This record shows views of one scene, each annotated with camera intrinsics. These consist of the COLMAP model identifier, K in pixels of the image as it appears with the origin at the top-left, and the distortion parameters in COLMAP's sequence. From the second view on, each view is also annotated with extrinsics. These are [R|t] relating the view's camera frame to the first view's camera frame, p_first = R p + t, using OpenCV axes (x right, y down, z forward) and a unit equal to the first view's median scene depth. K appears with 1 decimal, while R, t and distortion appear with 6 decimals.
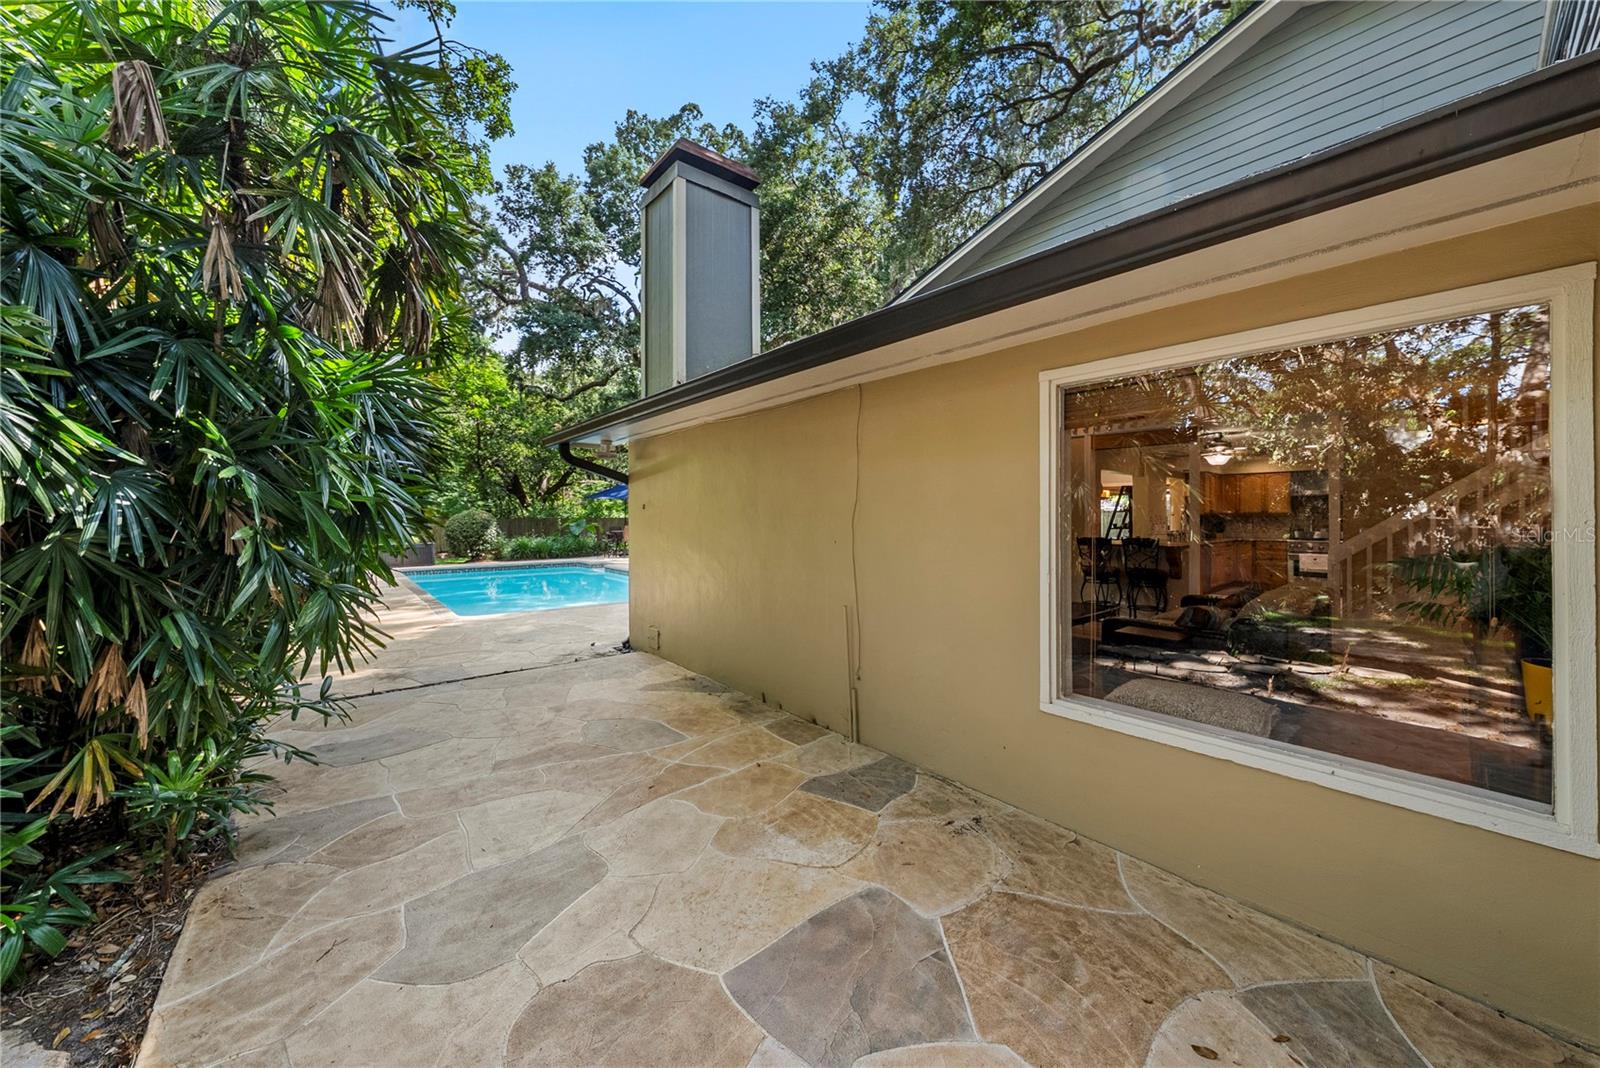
lens RADIAL K [[568.2, 0, 806.0], [0, 568.2, 525.2], [0, 0, 1]] dist [-0.000352, -0.000023]
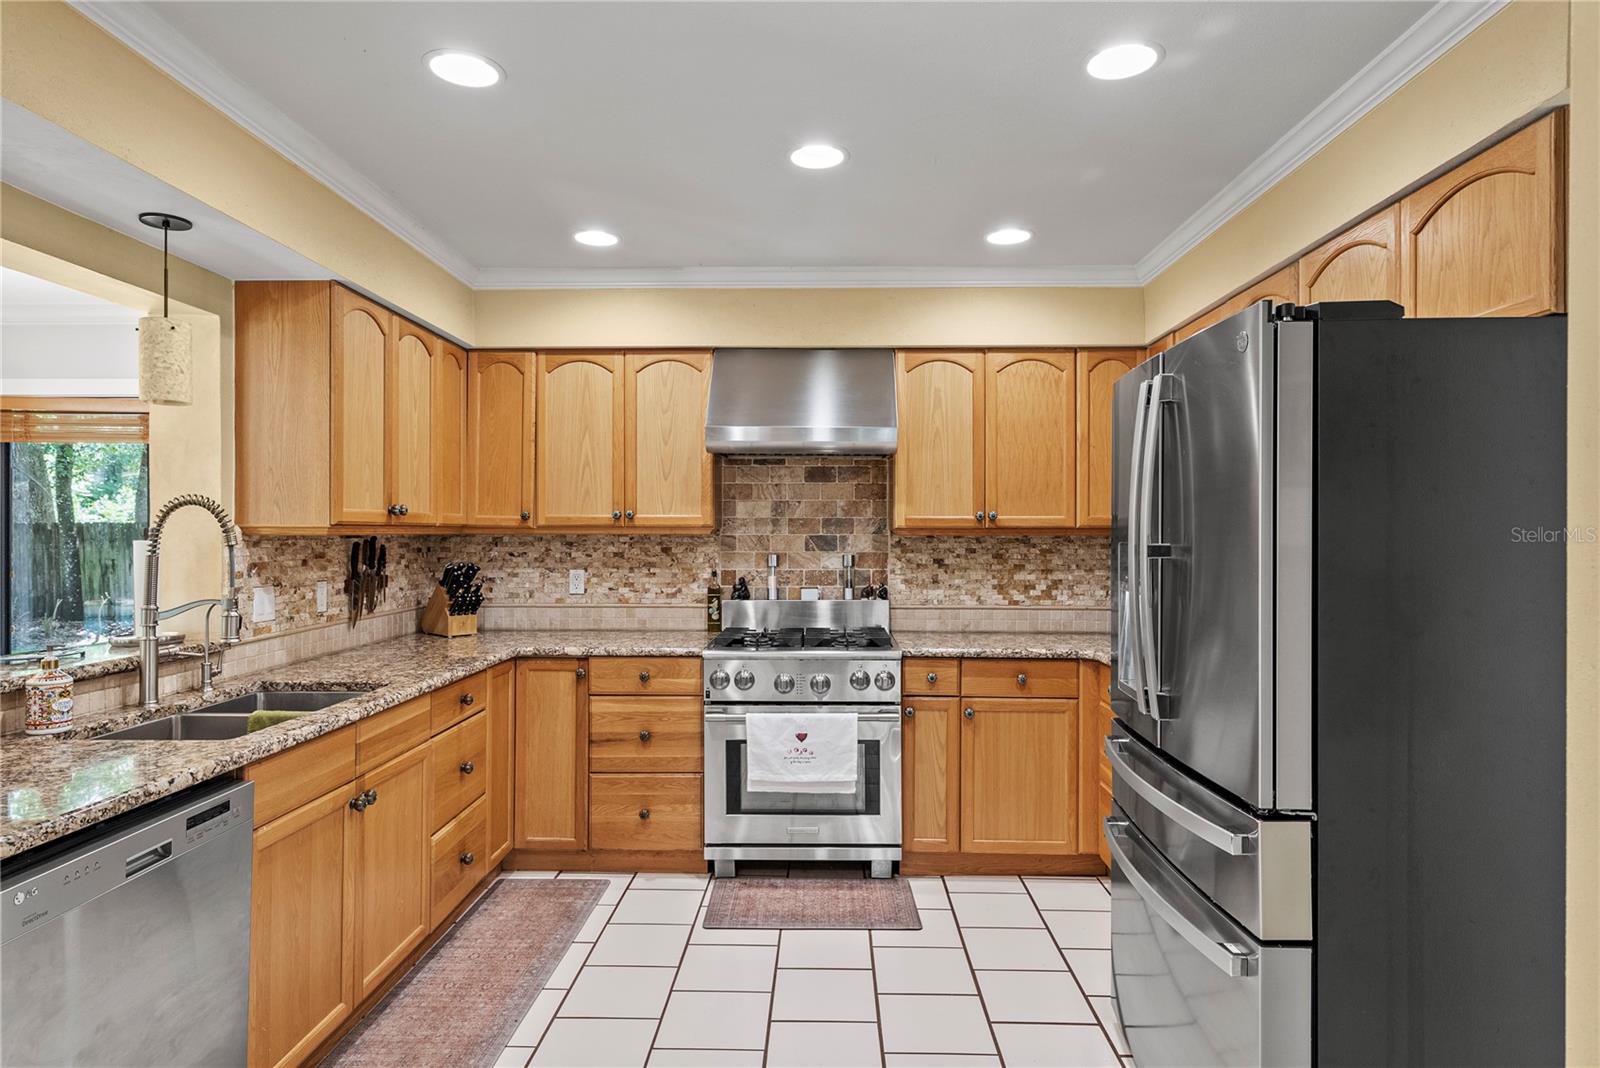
lens RADIAL K [[905.9, 0, 800.0], [0, 905.9, 534.0], [0, 0, 1]] dist [0.038876, 0.000037]
pose [[0.667953, 0.007283, 0.744168, 0.624731], [0.000591, 0.999947, -0.010316, -0.015371], [-0.744203, 0.007330, 0.667913, 0.754279]]
